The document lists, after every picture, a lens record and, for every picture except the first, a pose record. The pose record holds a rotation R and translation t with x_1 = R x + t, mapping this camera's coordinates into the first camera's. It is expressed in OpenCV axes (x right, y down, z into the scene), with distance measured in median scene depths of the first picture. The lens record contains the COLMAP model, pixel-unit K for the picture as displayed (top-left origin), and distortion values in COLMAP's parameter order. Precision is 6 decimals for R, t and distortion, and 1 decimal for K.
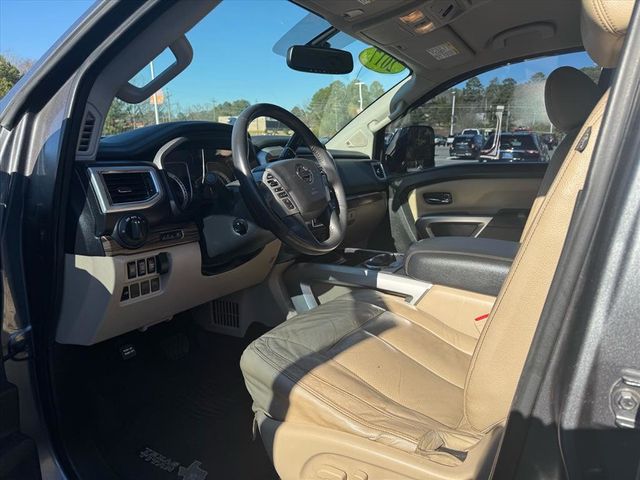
lens RADIAL K [[458.0, 0, 316.9], [0, 458.0, 236.1], [0, 0, 1]] dist [0.035811, -0.036737]
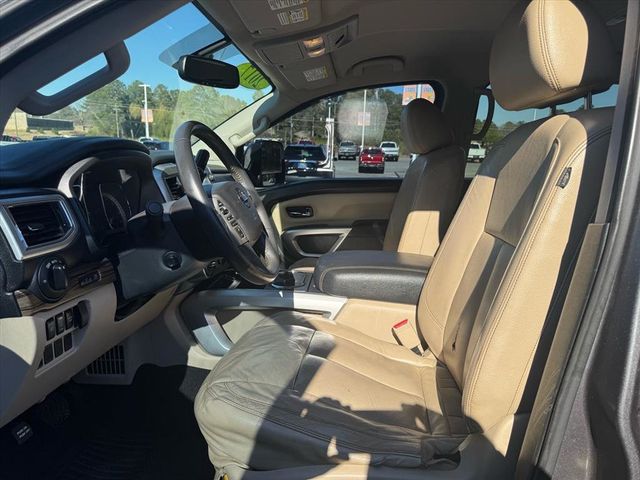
lens RADIAL K [[458.0, 0, 319.7], [0, 458.0, 237.8], [0, 0, 1]] dist [0.035811, -0.036737]
pose [[0.901703, -0.058000, 0.428449, -0.259868], [0.062429, 0.998042, 0.003720, -0.044454], [-0.427826, 0.023394, 0.903558, 0.081620]]
